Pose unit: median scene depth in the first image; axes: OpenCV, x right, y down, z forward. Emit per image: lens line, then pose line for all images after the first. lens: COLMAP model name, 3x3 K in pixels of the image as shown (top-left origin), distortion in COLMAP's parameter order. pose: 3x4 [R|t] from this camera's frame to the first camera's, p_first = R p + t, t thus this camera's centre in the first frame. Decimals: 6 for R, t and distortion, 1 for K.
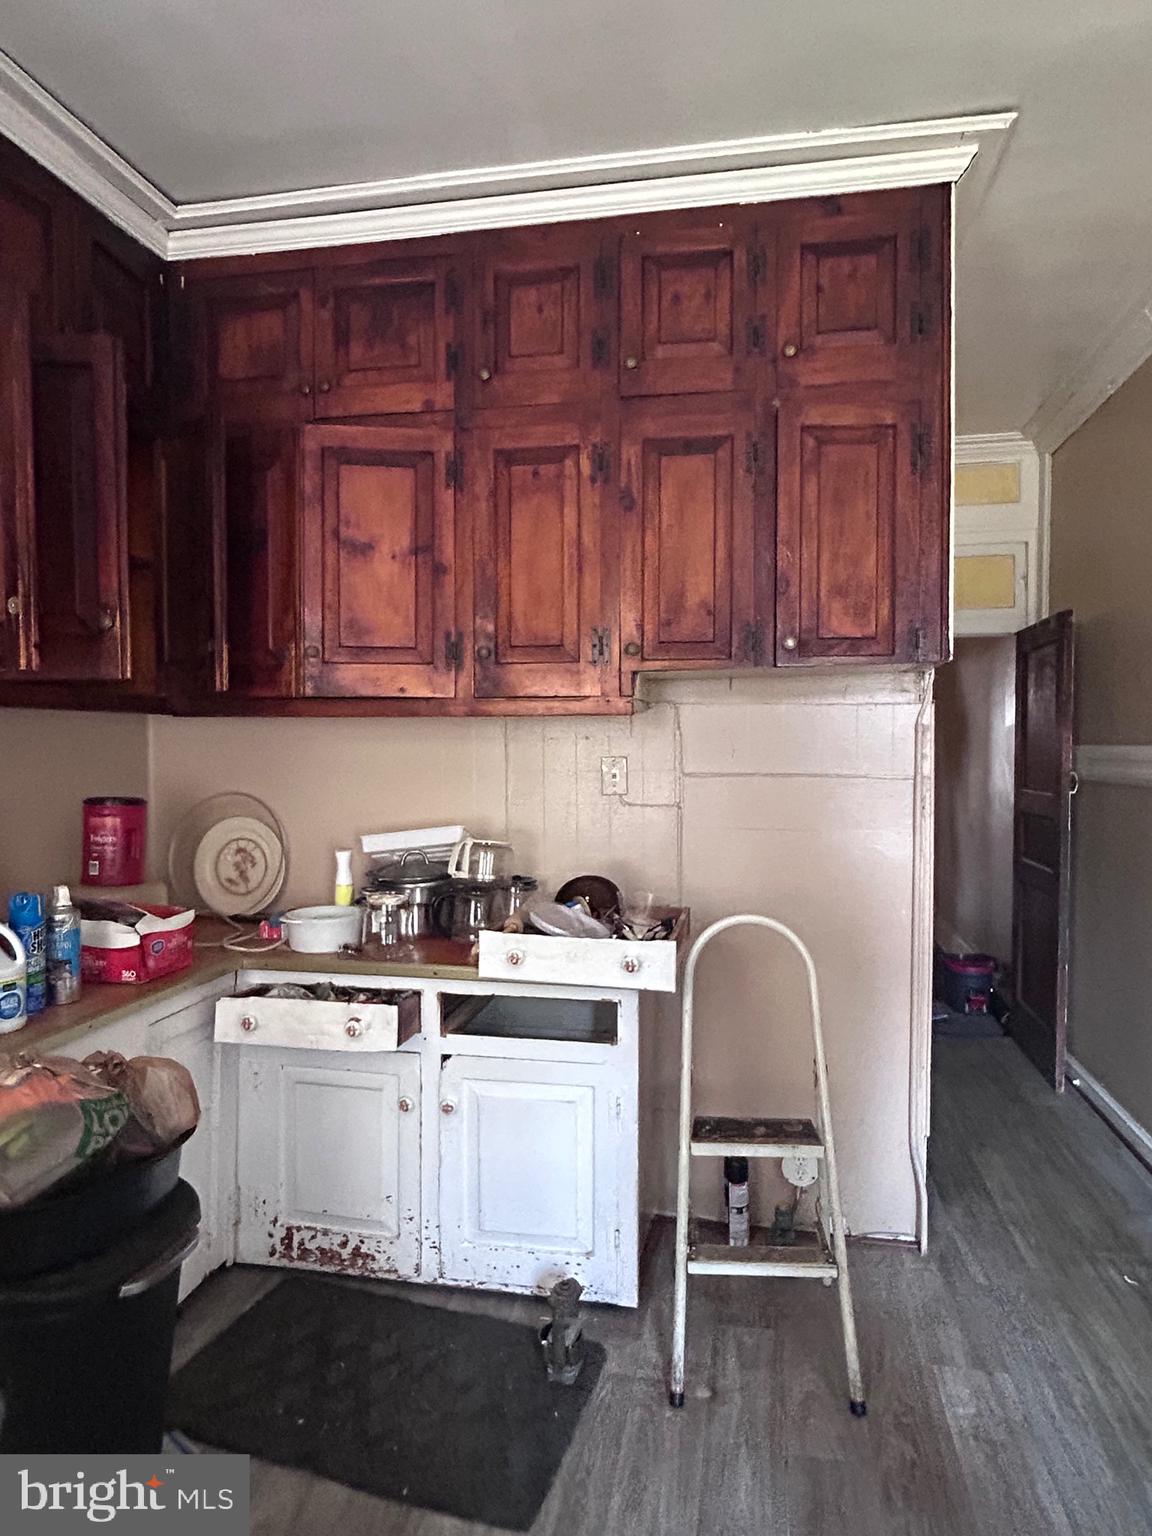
lens RADIAL K [[908.9, 0, 582.9], [0, 908.9, 768.3], [0, 0, 1]] dist [-0.002966, -0.000915]
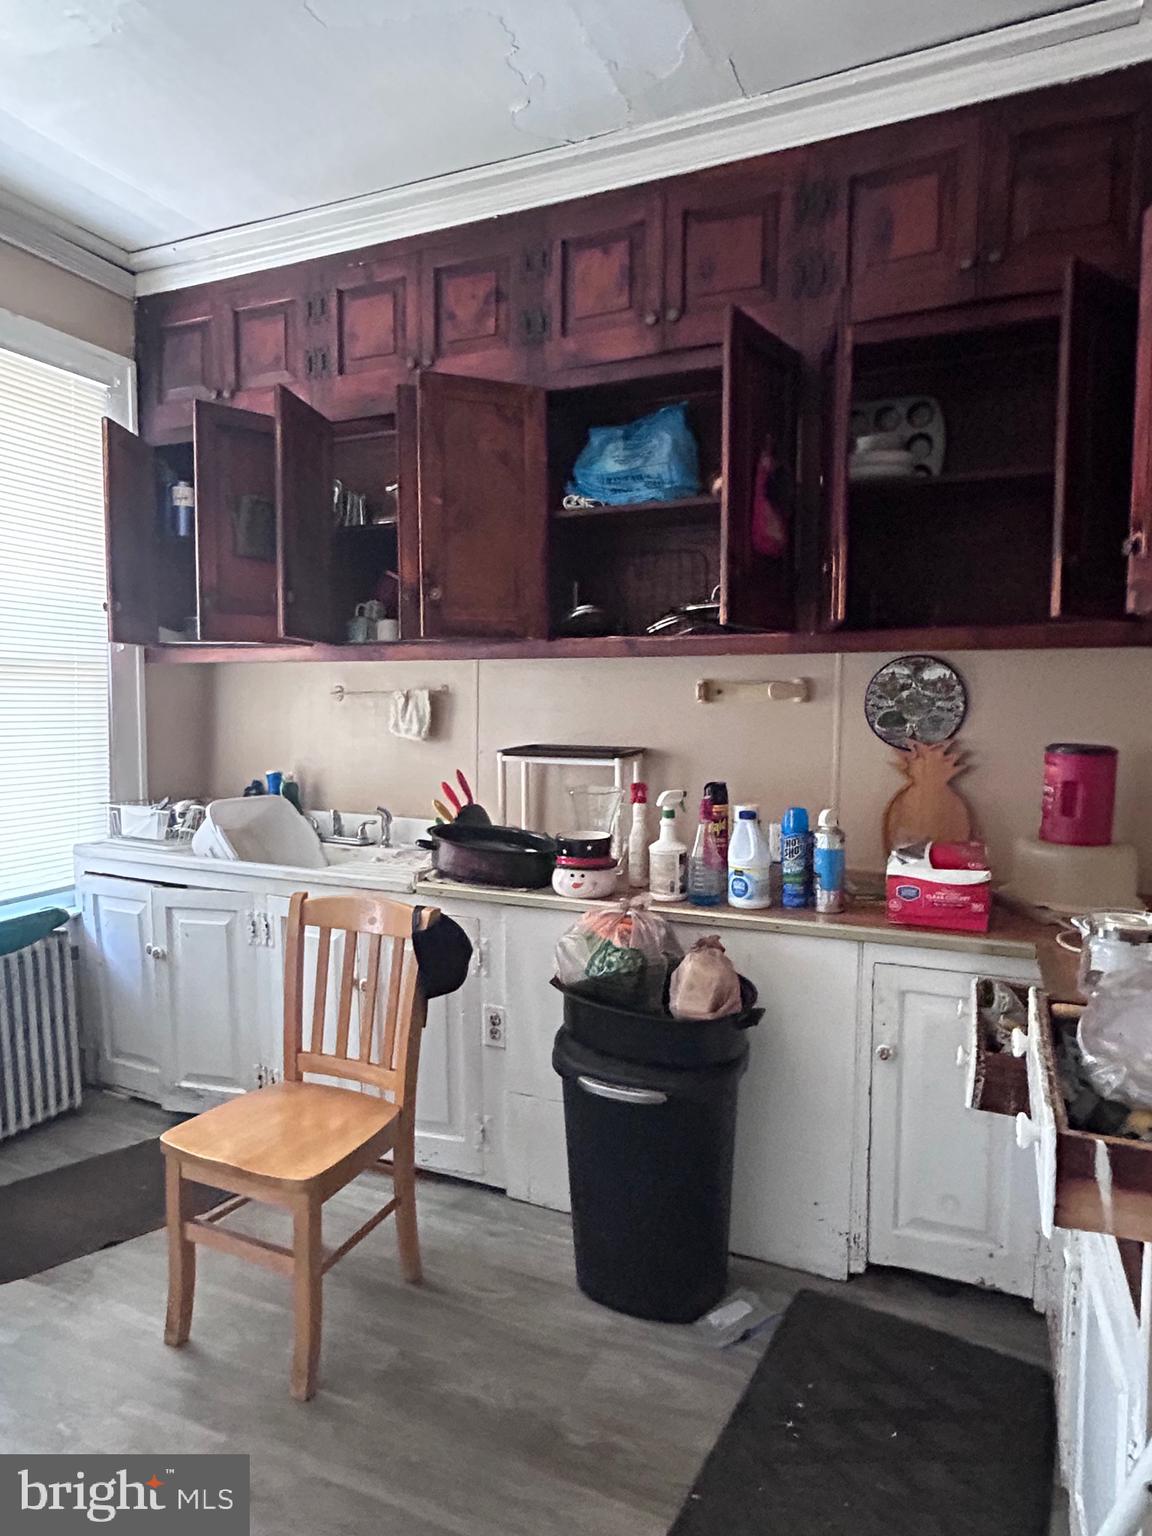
lens RADIAL K [[908.9, 0, 579.5], [0, 908.9, 767.6], [0, 0, 1]] dist [-0.002966, -0.000915]
pose [[-0.207696, 0.072139, -0.975530, 0.543852], [-0.023701, 0.996613, 0.078744, -0.004660], [0.977906, 0.039476, -0.205283, 0.851906]]
